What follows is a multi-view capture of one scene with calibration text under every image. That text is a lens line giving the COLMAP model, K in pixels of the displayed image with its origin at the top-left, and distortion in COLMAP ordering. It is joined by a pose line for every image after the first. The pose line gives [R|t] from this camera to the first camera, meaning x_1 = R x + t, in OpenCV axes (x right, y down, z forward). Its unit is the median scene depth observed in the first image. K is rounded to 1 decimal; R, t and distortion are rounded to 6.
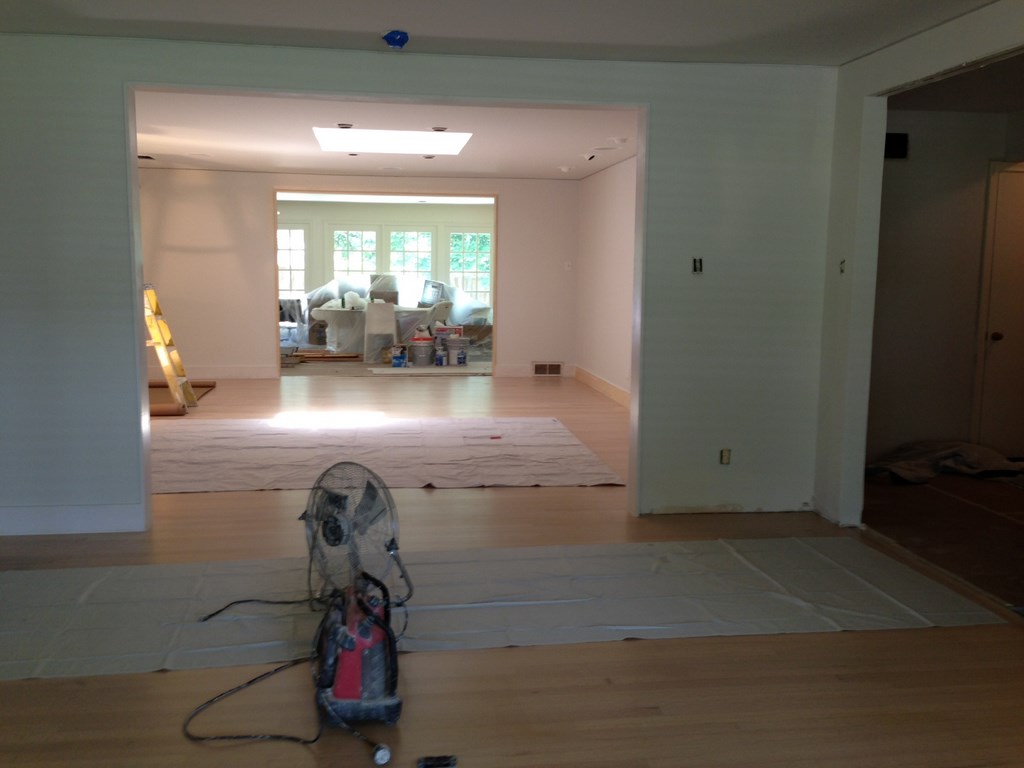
lens RADIAL K [[965.6, 0, 507.8], [0, 965.6, 389.3], [0, 0, 1]] dist [0.142504, -0.214291]
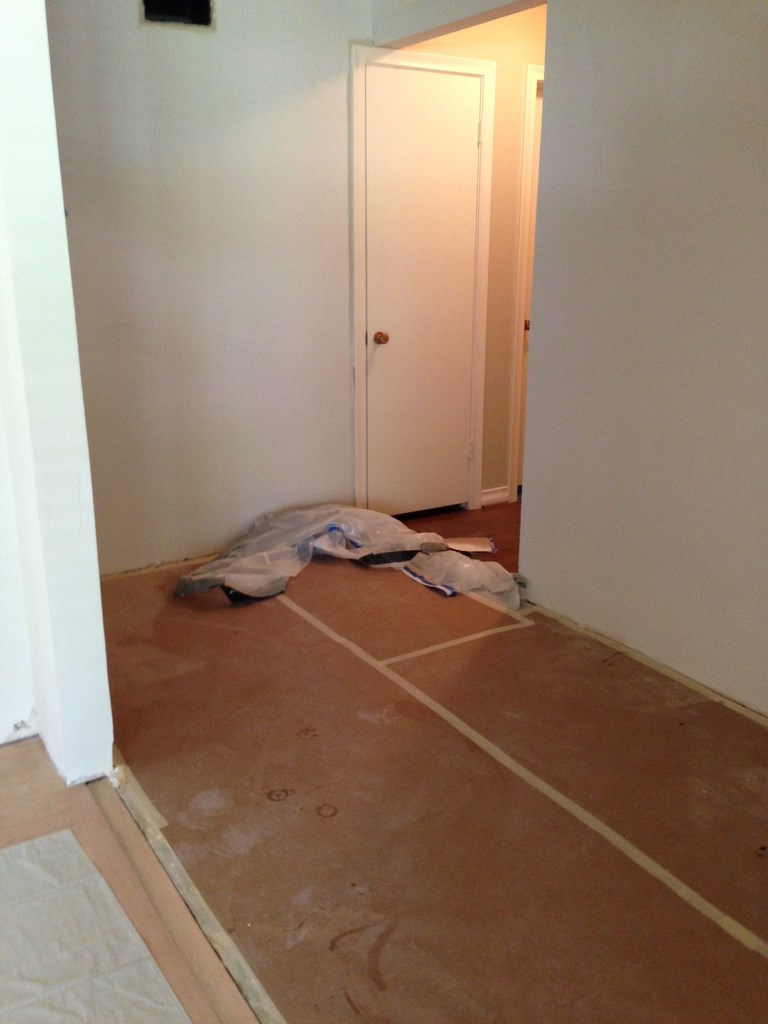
lens RADIAL K [[965.6, 0, 384.0], [0, 965.6, 512.0], [0, 0, 1]] dist [0.142504, -0.214291]
pose [[0.919107, -0.120751, 0.375048, 0.249851], [0.060674, 0.983903, 0.168088, -0.049561], [-0.389308, -0.131736, 0.911639, 0.409719]]
